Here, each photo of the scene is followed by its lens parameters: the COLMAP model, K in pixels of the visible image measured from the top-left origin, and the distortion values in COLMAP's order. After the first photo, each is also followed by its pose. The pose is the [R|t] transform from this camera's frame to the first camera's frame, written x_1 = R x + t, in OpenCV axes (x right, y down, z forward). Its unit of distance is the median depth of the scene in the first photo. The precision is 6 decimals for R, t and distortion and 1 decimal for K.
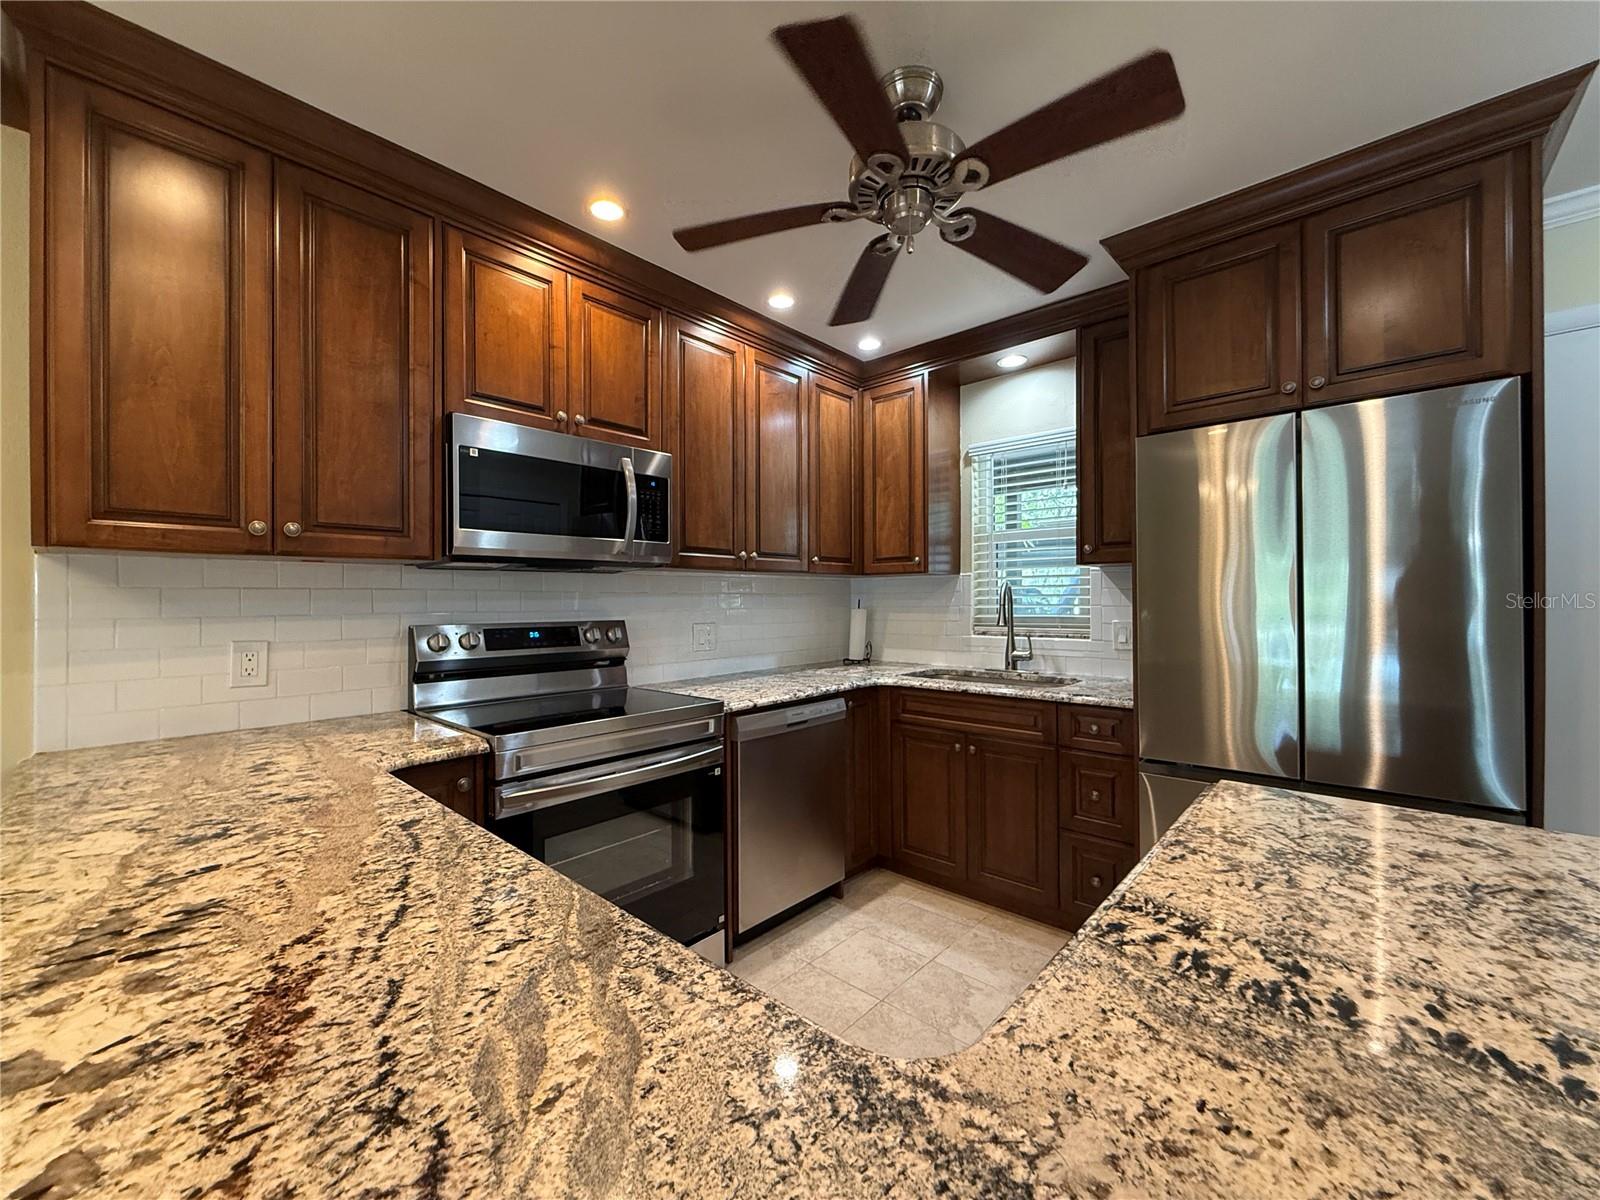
lens RADIAL K [[638.0, 0, 793.7], [0, 638.0, 599.0], [0, 0, 1]] dist [-0.000863, 0.000958]
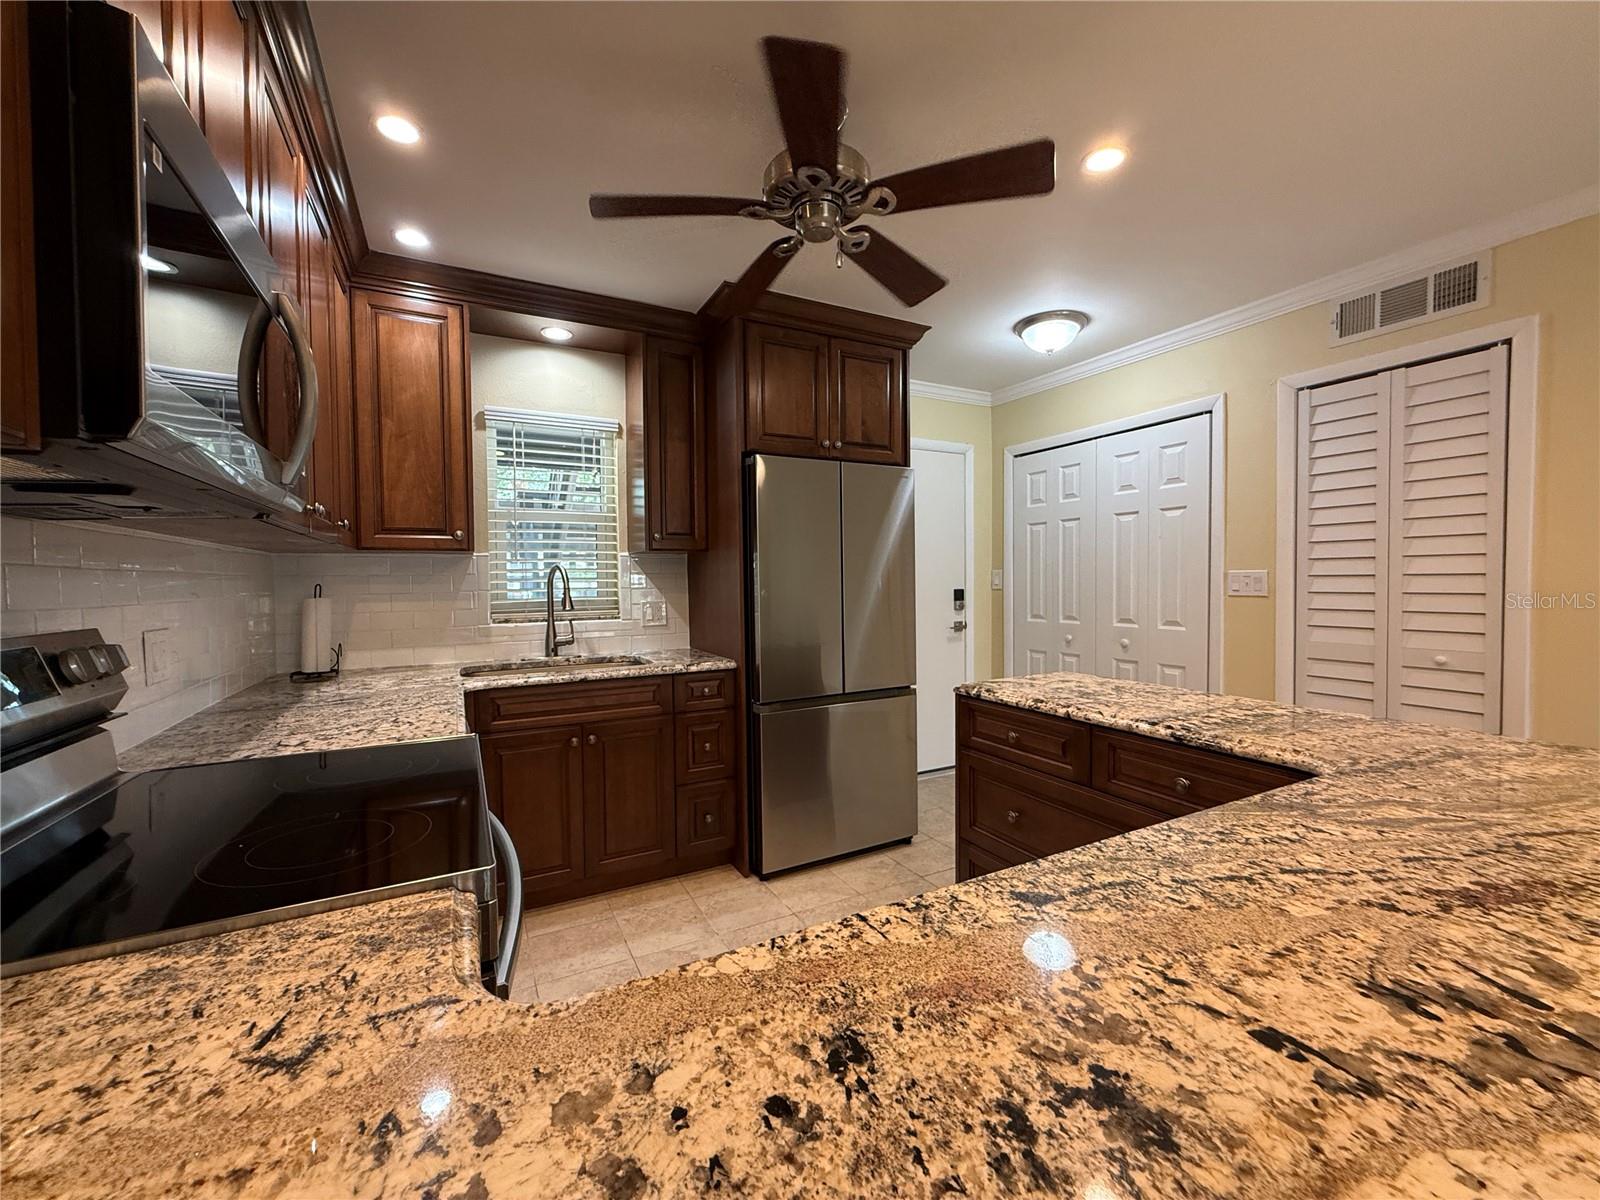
lens RADIAL K [[638.0, 0, 793.7], [0, 638.0, 599.0], [0, 0, 1]] dist [-0.000863, 0.000958]
pose [[0.342473, -0.024669, 0.939204, -1.496134], [0.007905, 0.999696, 0.023376, 0.018031], [-0.939494, -0.000581, 0.342564, 1.141784]]
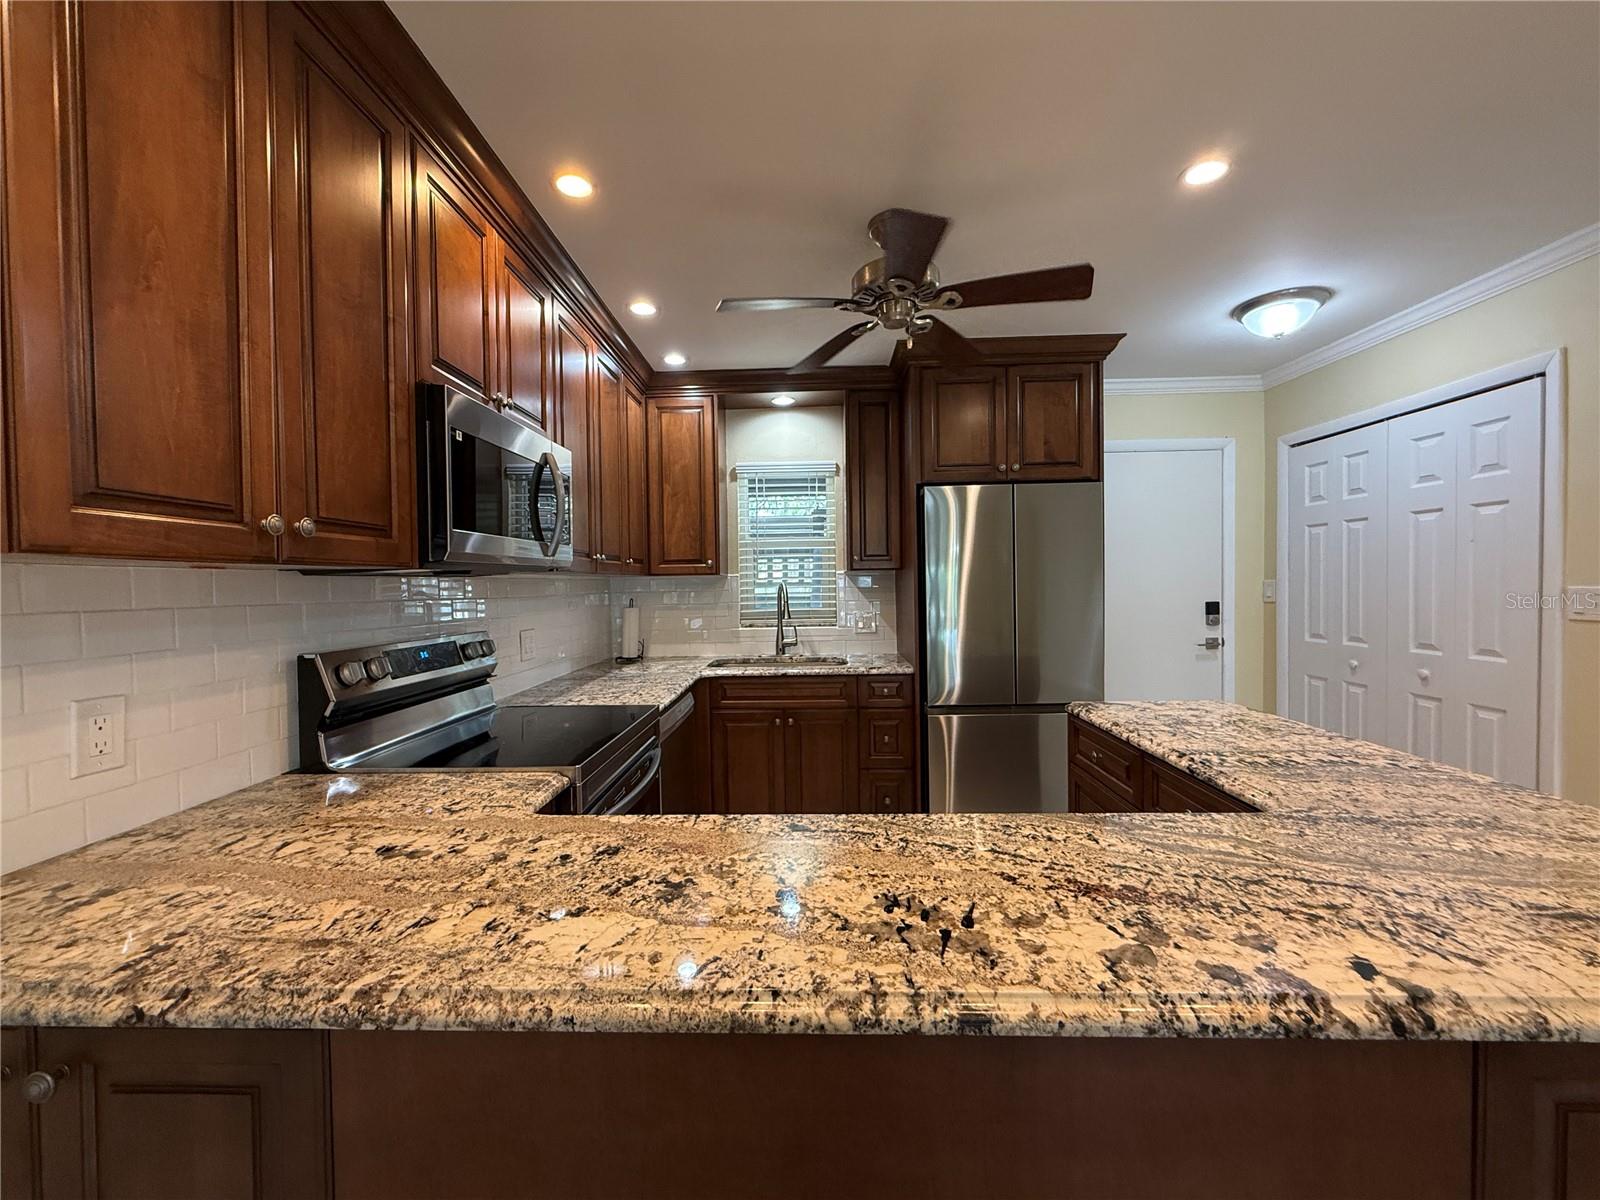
lens RADIAL K [[638.0, 0, 793.7], [0, 638.0, 599.0], [0, 0, 1]] dist [-0.000863, 0.000958]
pose [[0.760423, -0.021379, 0.649077, -1.479664], [0.010763, 0.999736, 0.020321, -0.067995], [-0.649339, -0.008467, 0.760452, 0.204839]]
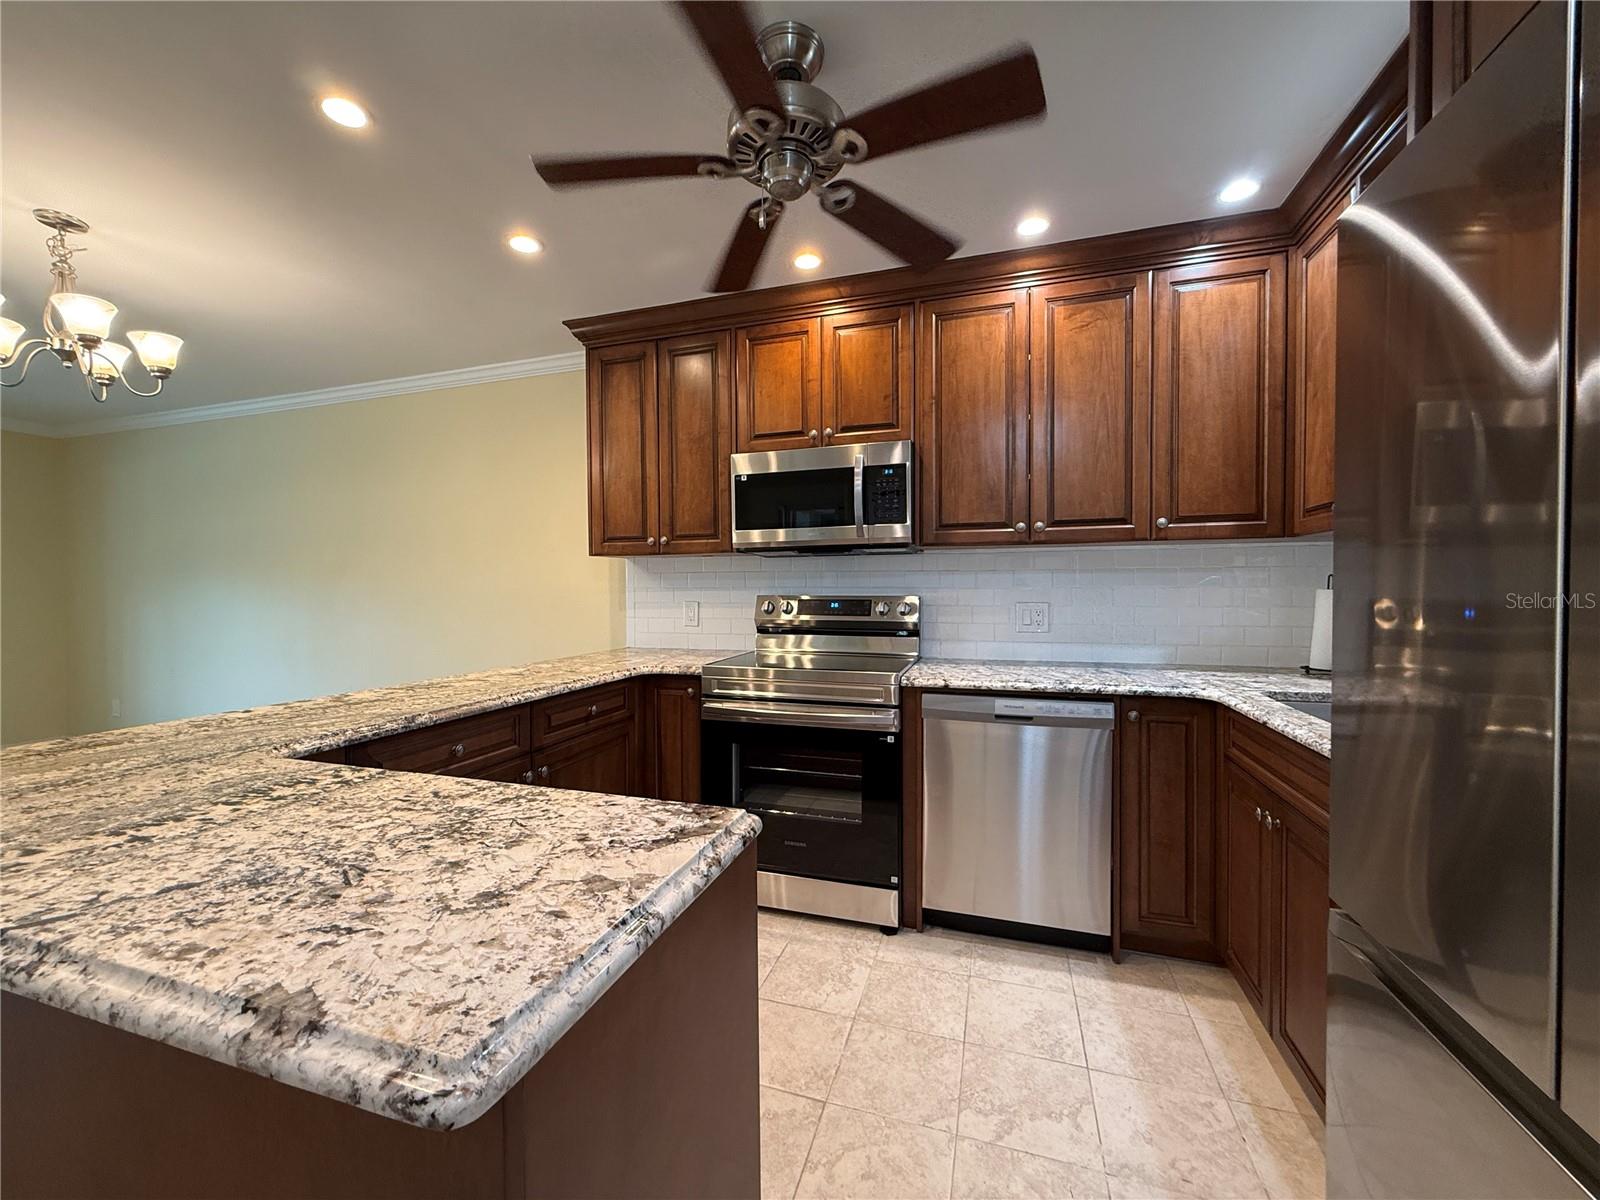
lens RADIAL K [[636.4, 0, 793.1], [0, 636.4, 596.5], [0, 0, 1]] dist [0.000041, -0.000015]
pose [[0.411706, 0.017671, -0.911145, 1.862782], [0.004066, 0.999766, 0.021227, 0.028675], [0.911307, -0.012444, 0.411538, 1.027012]]
